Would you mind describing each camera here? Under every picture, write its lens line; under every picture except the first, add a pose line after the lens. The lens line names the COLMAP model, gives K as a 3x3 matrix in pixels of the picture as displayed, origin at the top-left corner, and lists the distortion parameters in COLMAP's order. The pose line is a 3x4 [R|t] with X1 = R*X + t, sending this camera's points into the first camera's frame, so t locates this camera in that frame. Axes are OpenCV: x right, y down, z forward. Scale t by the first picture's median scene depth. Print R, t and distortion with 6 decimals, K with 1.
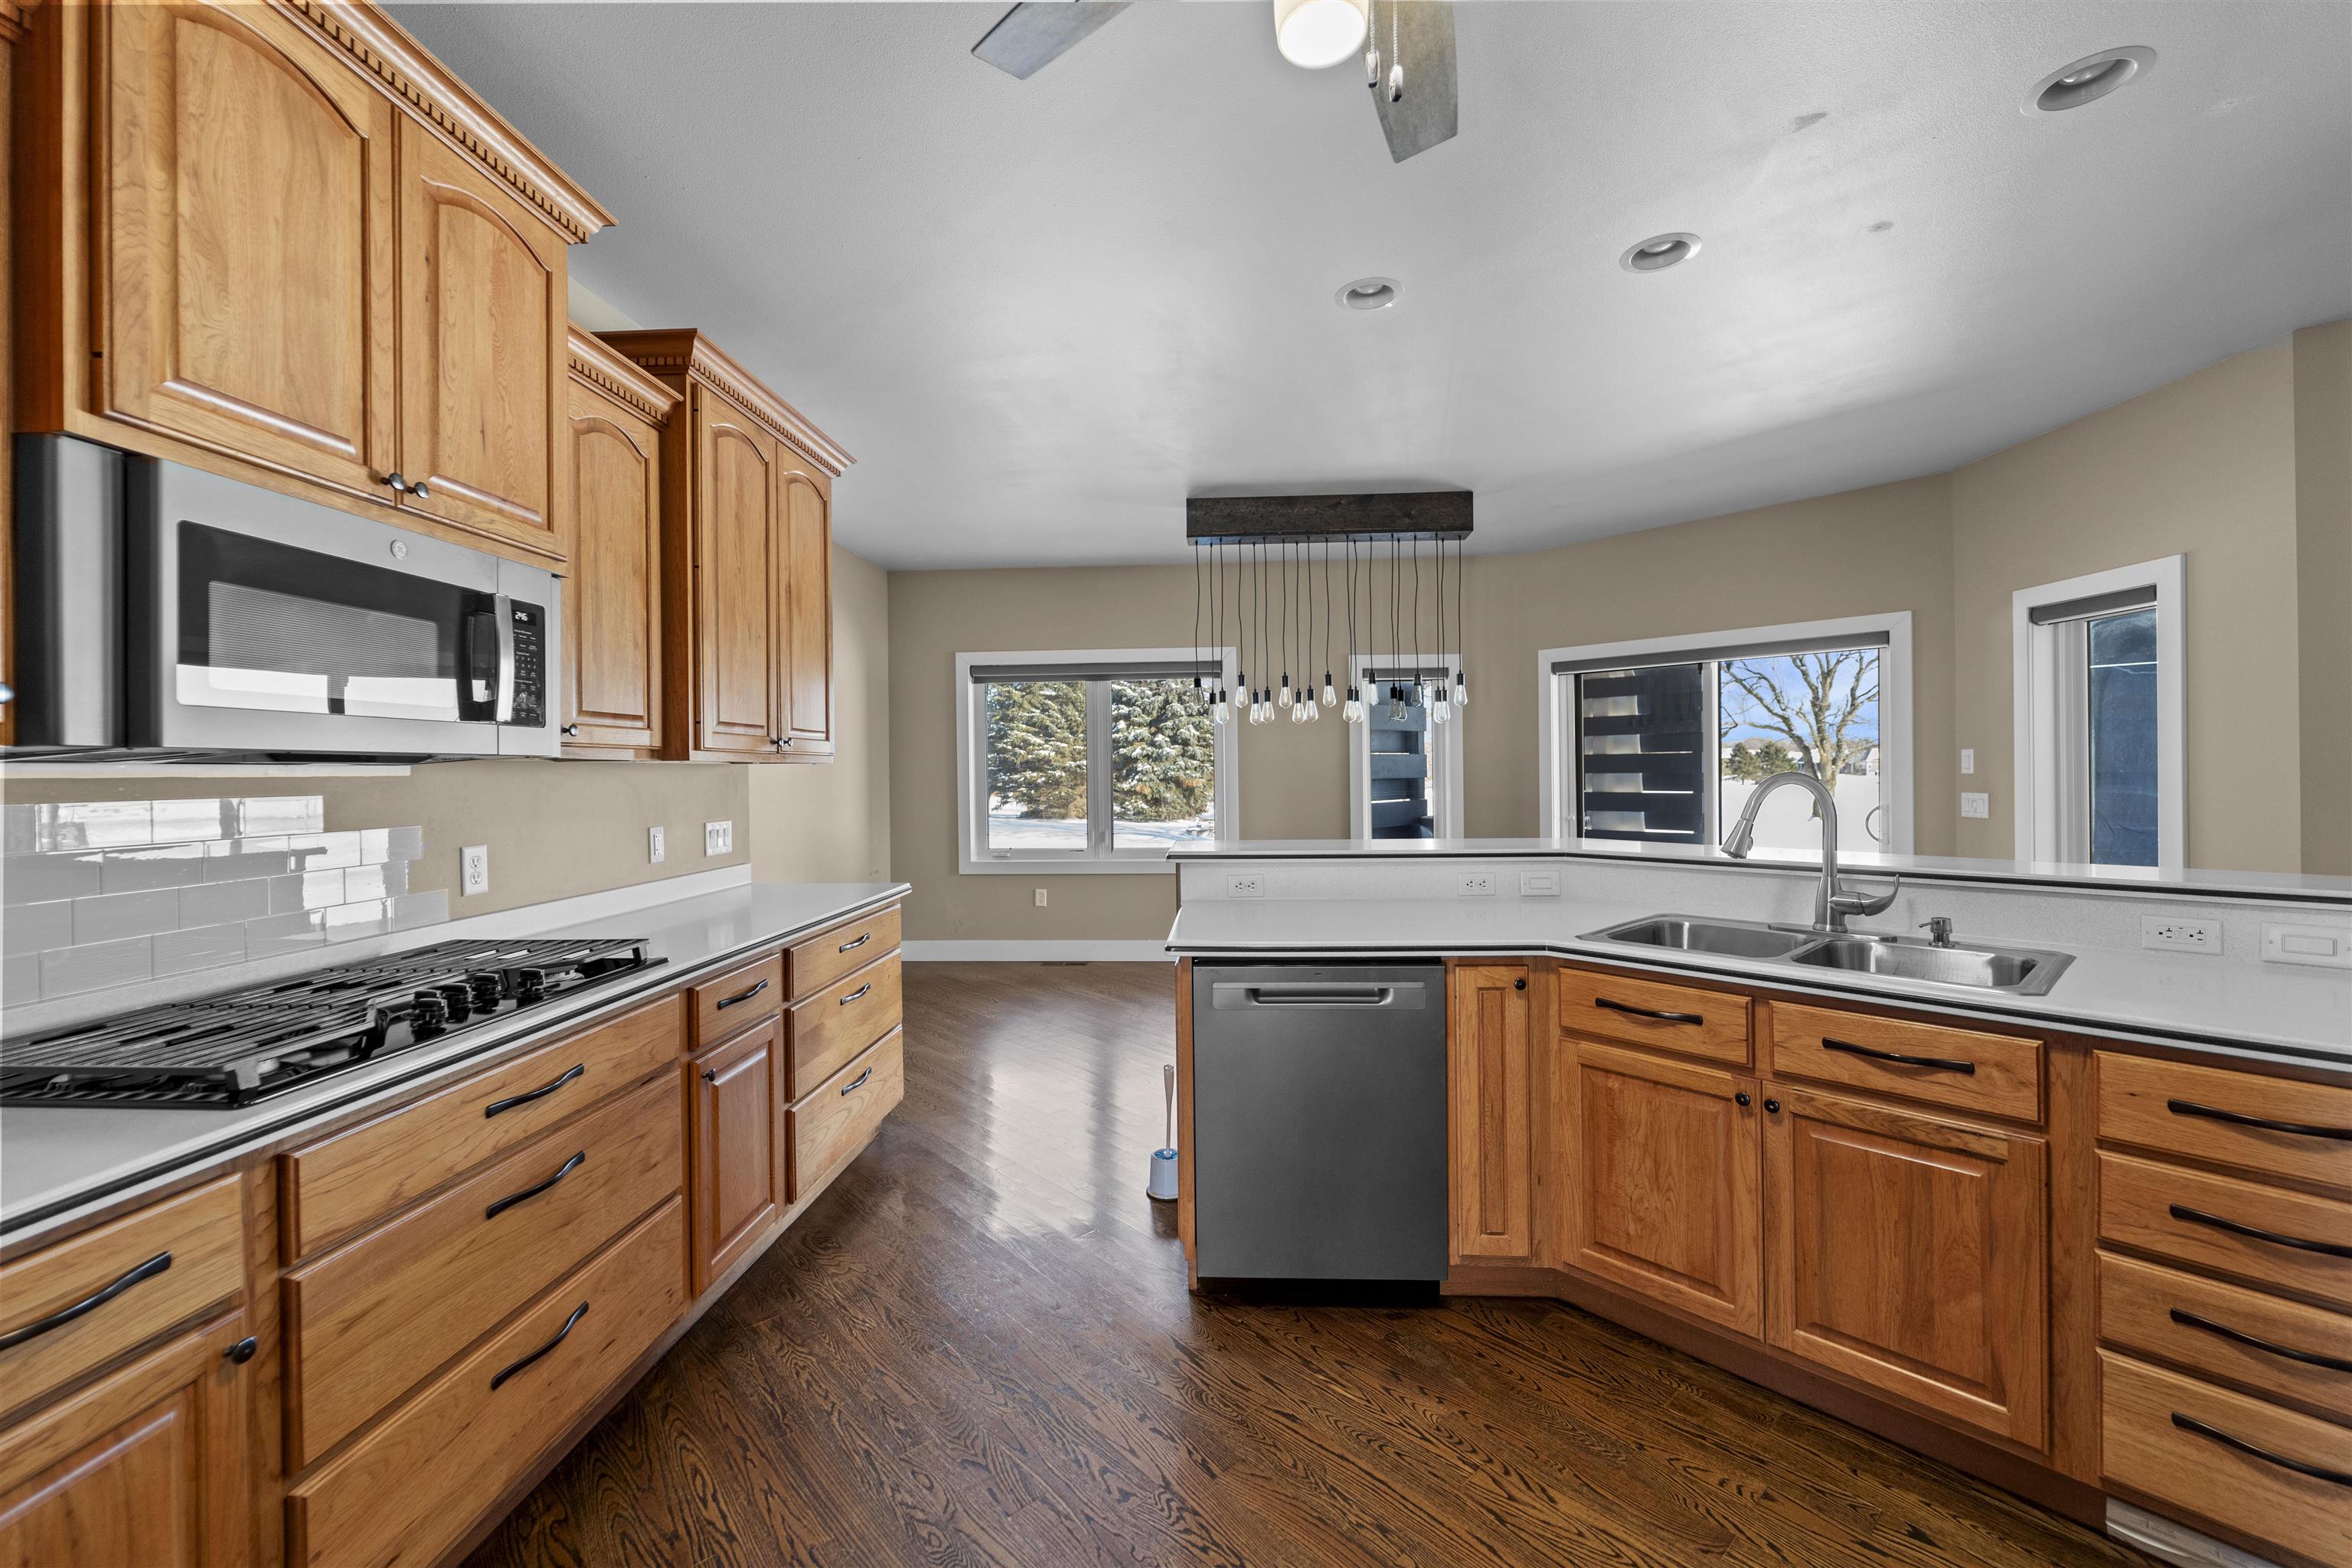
lens RADIAL K [[938.2, 0, 1177.8], [0, 938.2, 775.5], [0, 0, 1]] dist [0.003295, -0.003080]
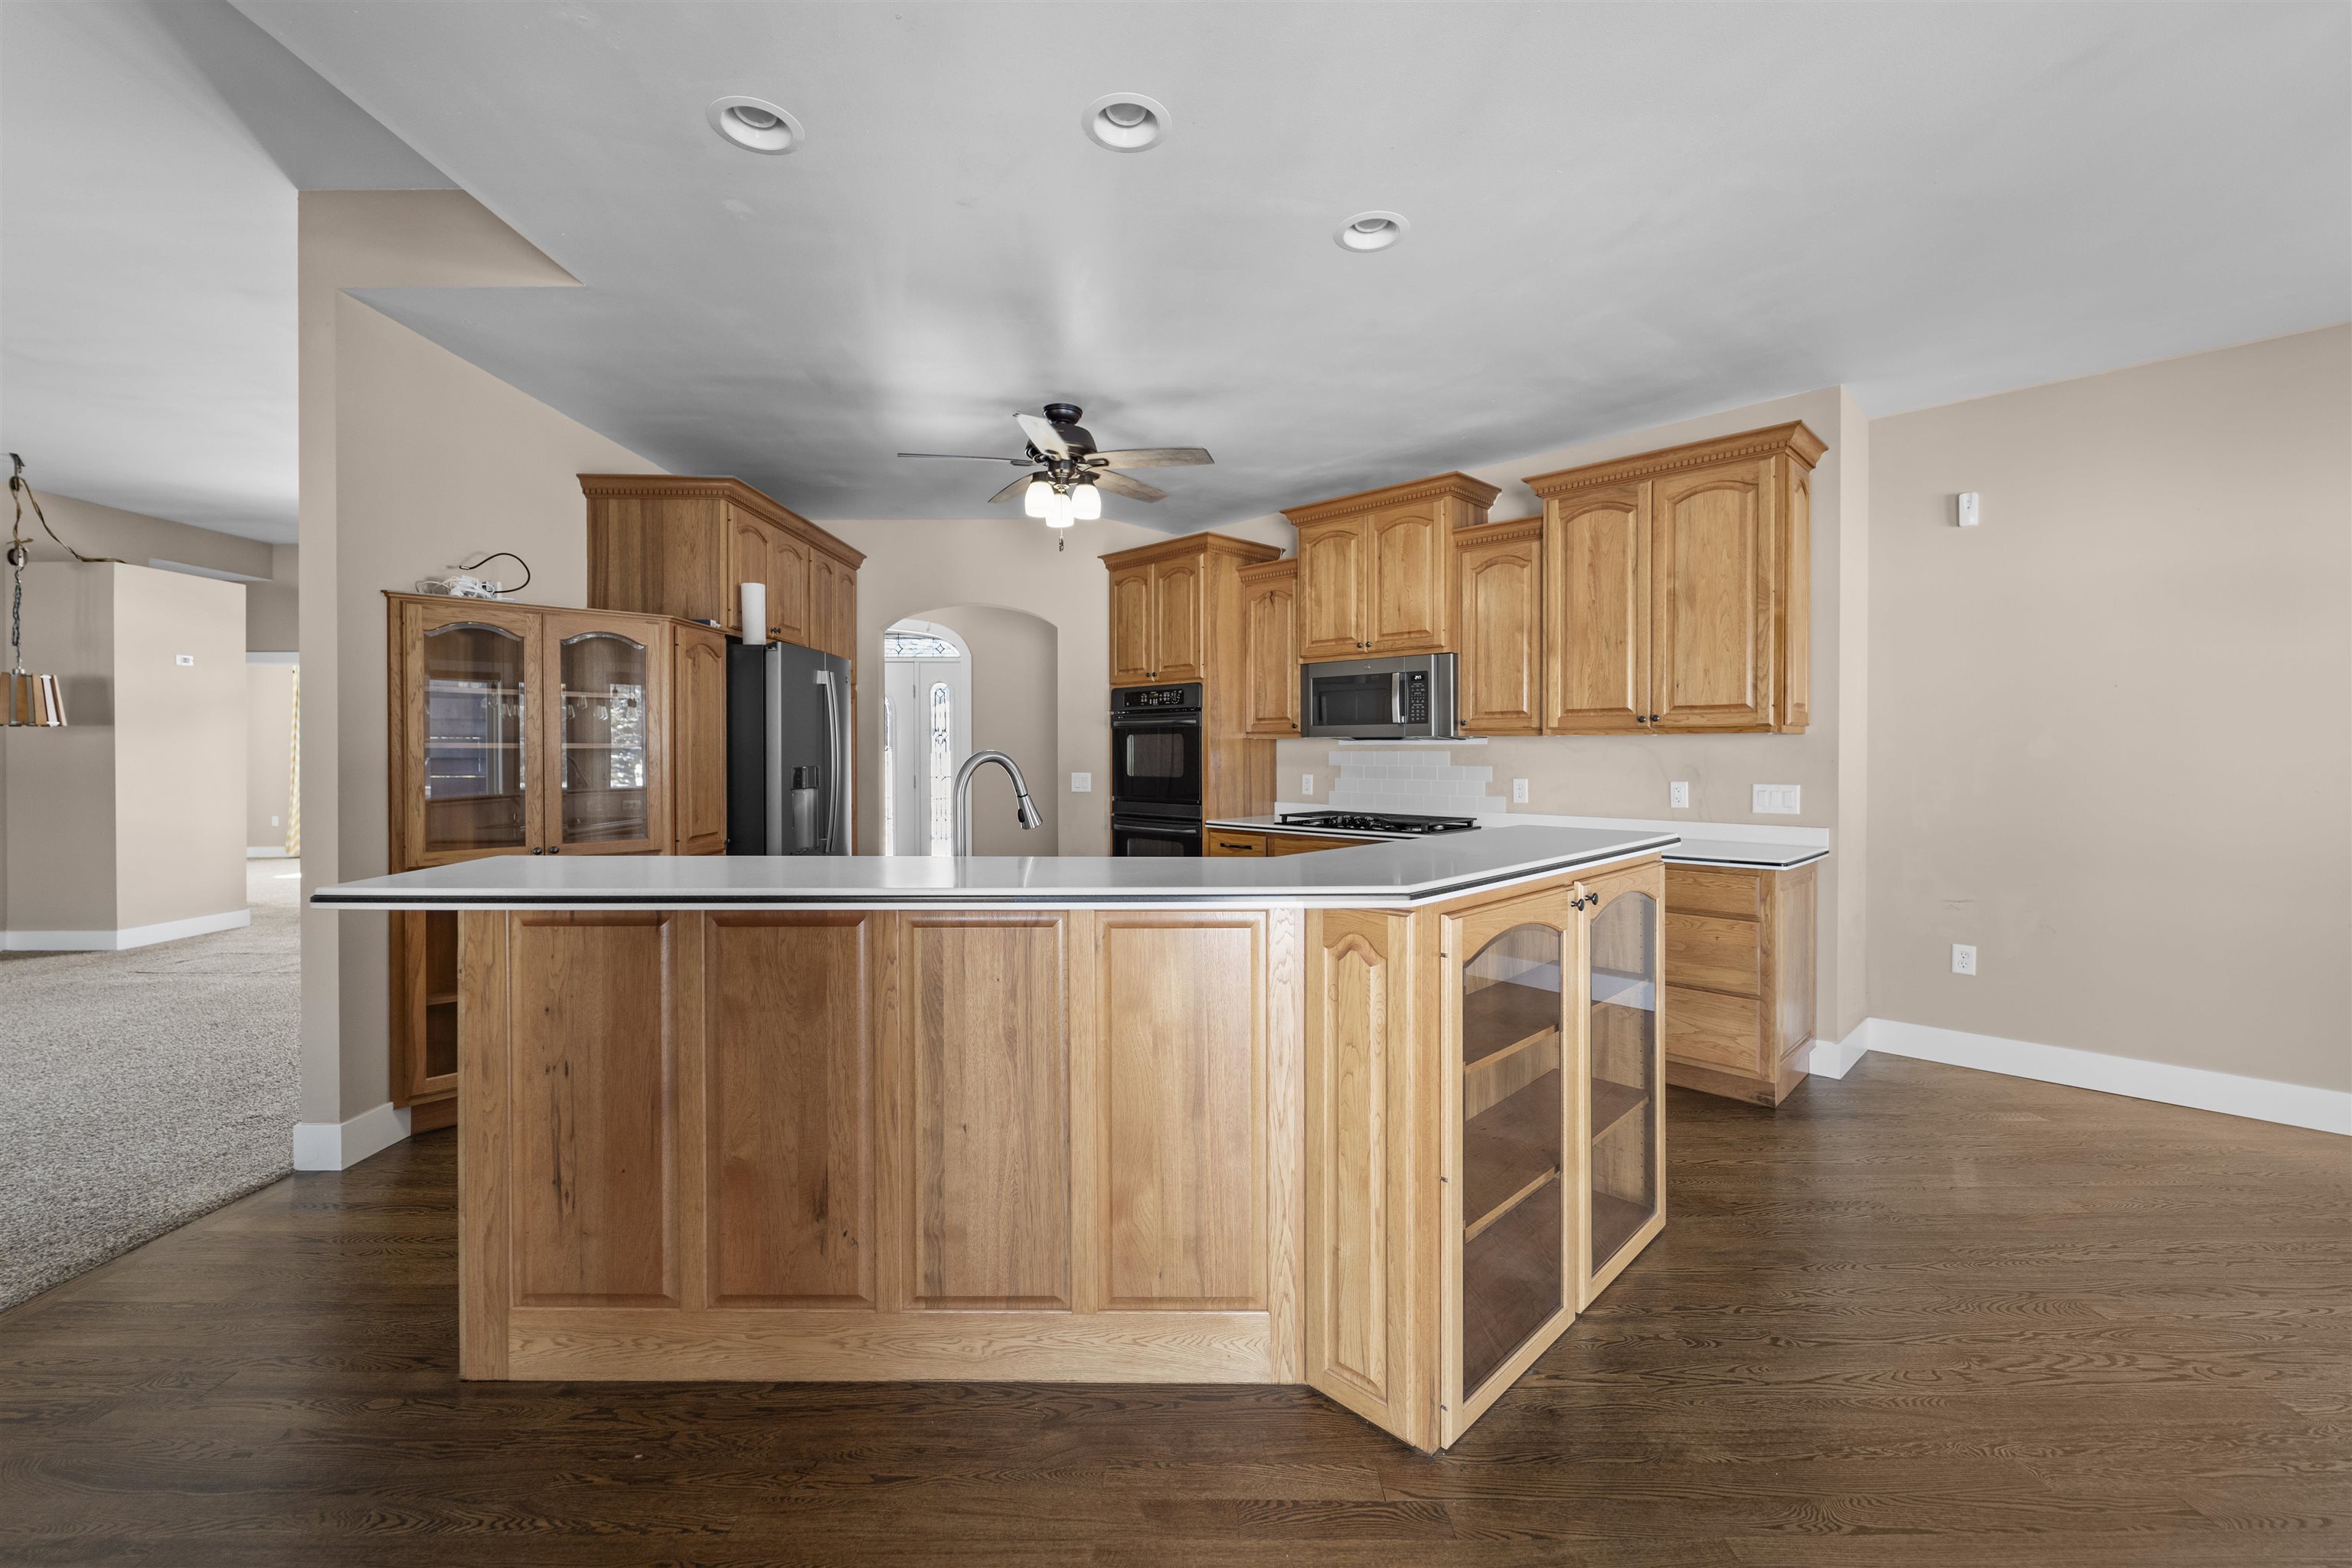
lens RADIAL K [[943.3, 0, 1177.6], [0, 943.3, 757.2], [0, 0, 1]] dist [-0.000846, -0.000656]
pose [[-0.664366, 0.016660, -0.747221, 1.270558], [0.003527, 0.999810, 0.019157, -0.013571], [0.747399, 0.010092, -0.664299, 1.815034]]
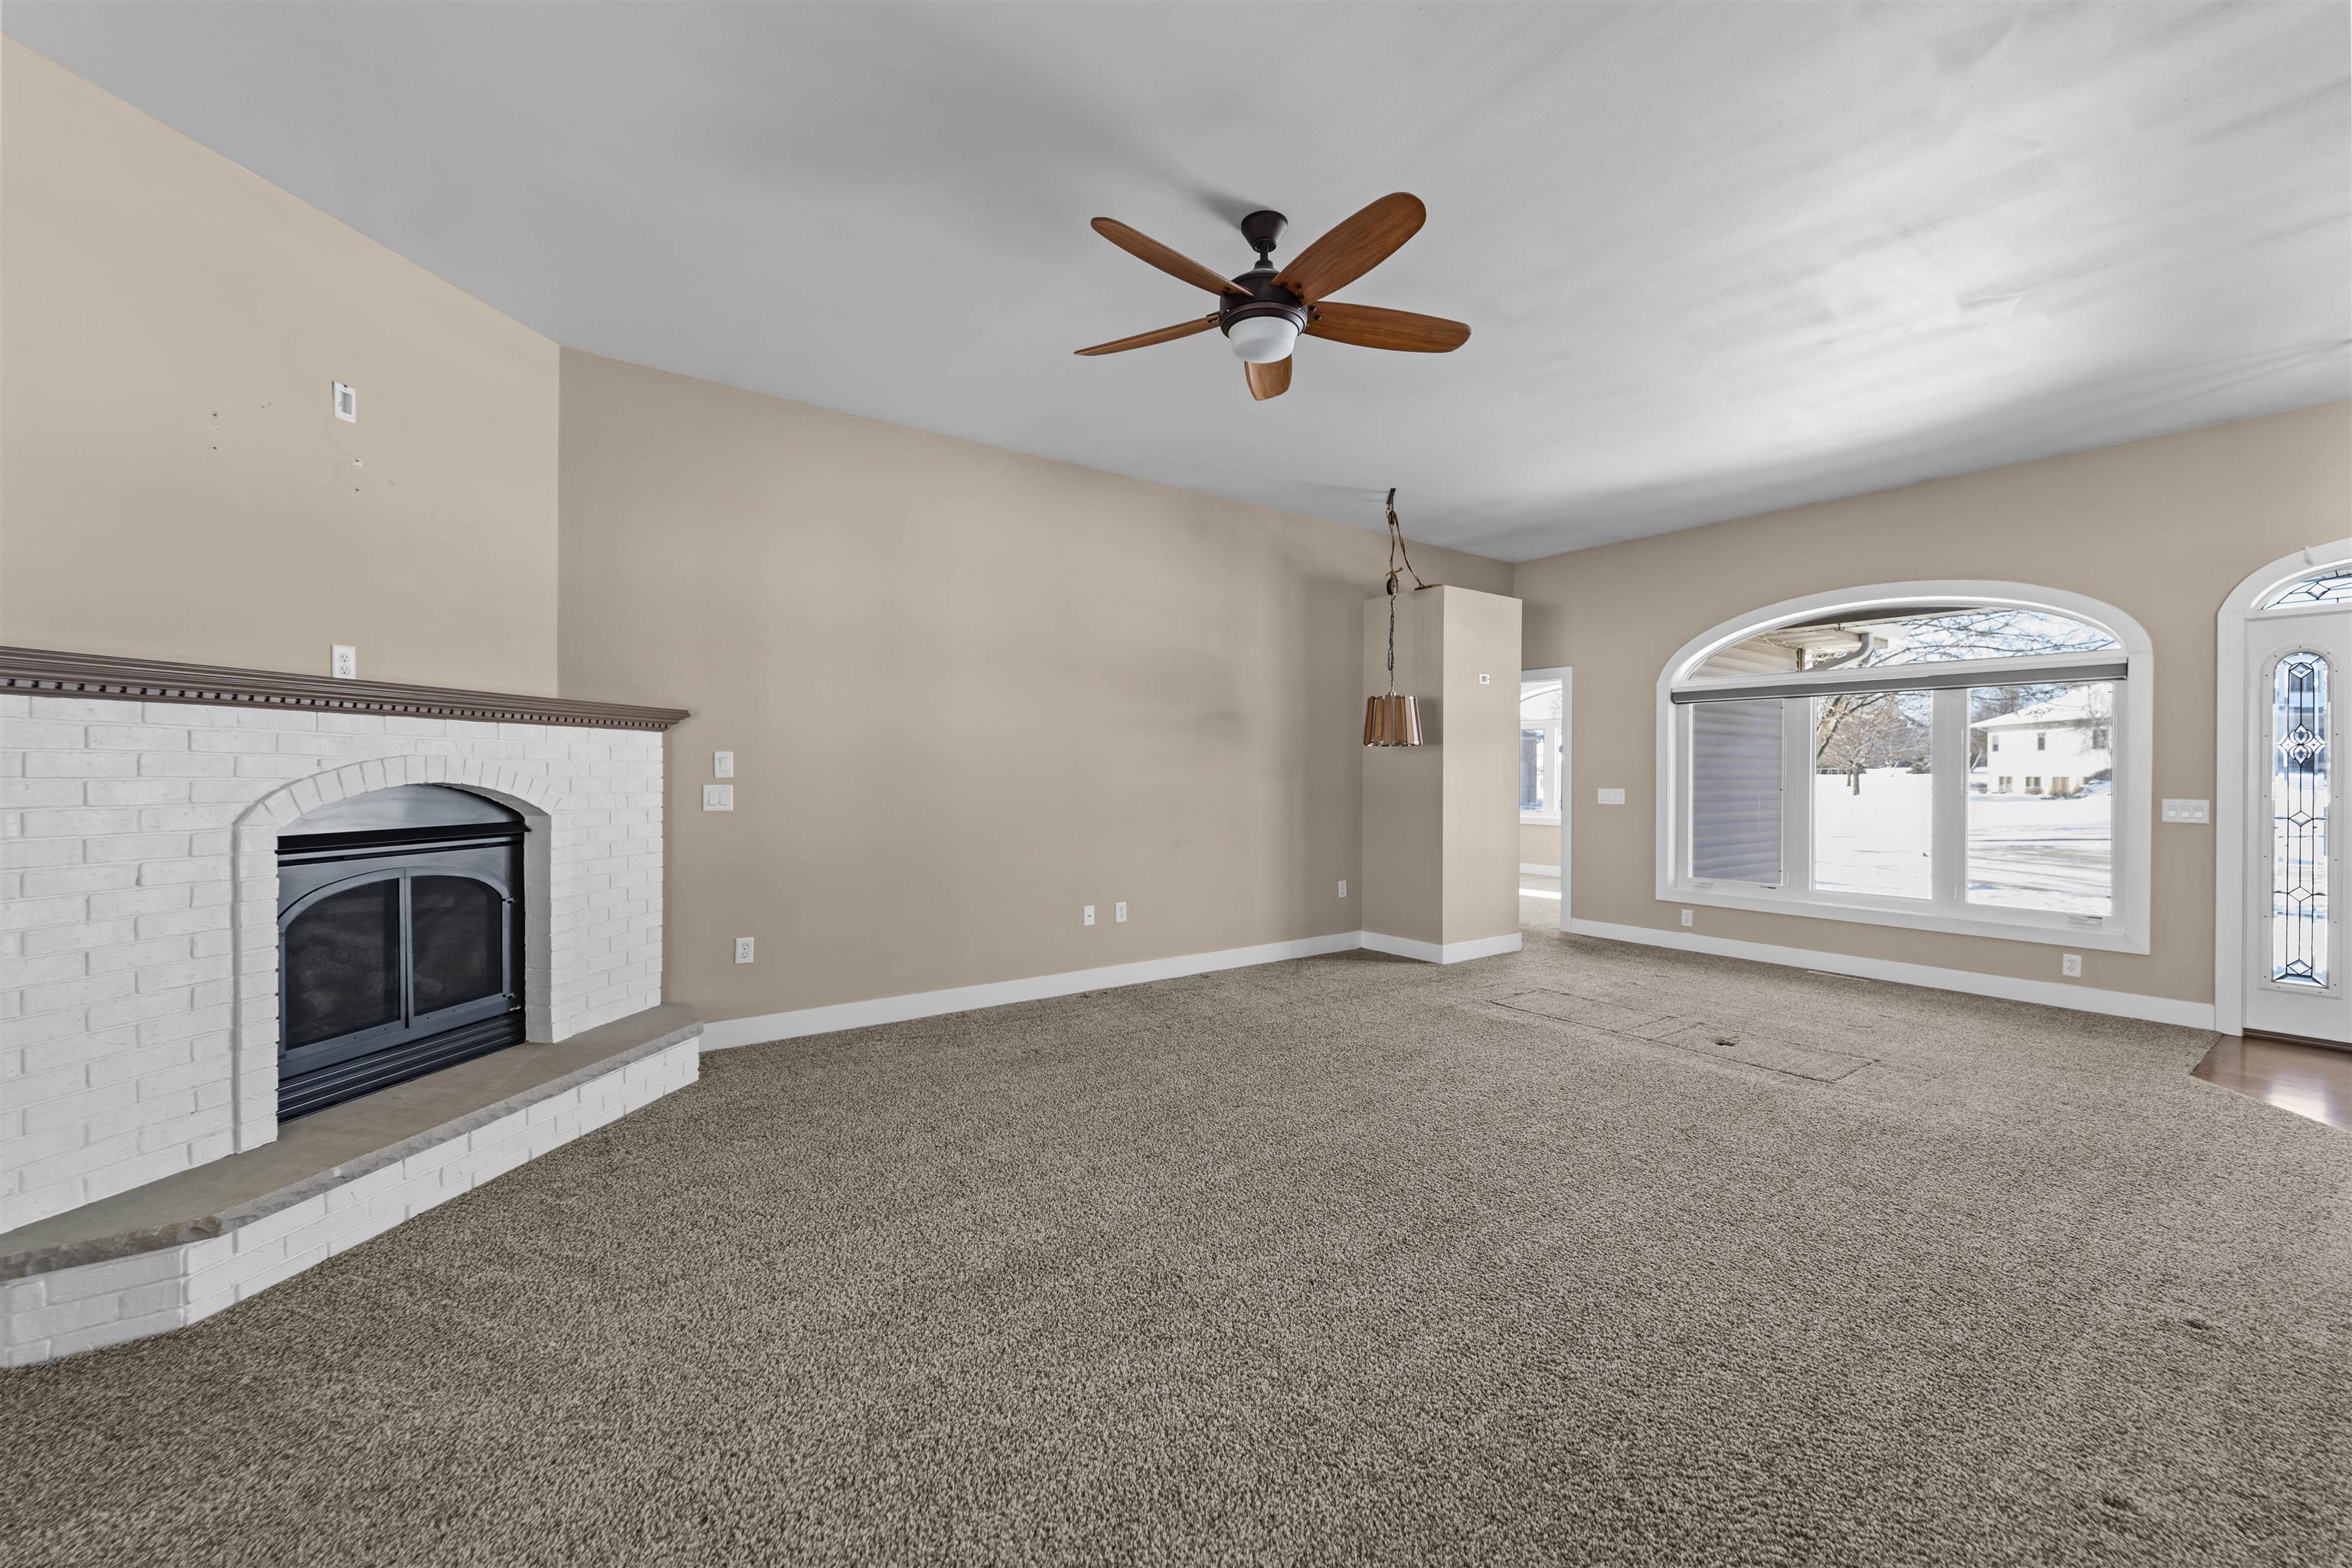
lens RADIAL K [[942.4, 0, 1174.0], [0, 942.4, 775.1], [0, 0, 1]] dist [0.000636, -0.008798]
pose [[-0.995201, 0.006649, 0.097623, 1.788121], [0.007708, 0.999915, 0.010472, -0.007520], [-0.097545, 0.011175, -0.995168, 0.567575]]
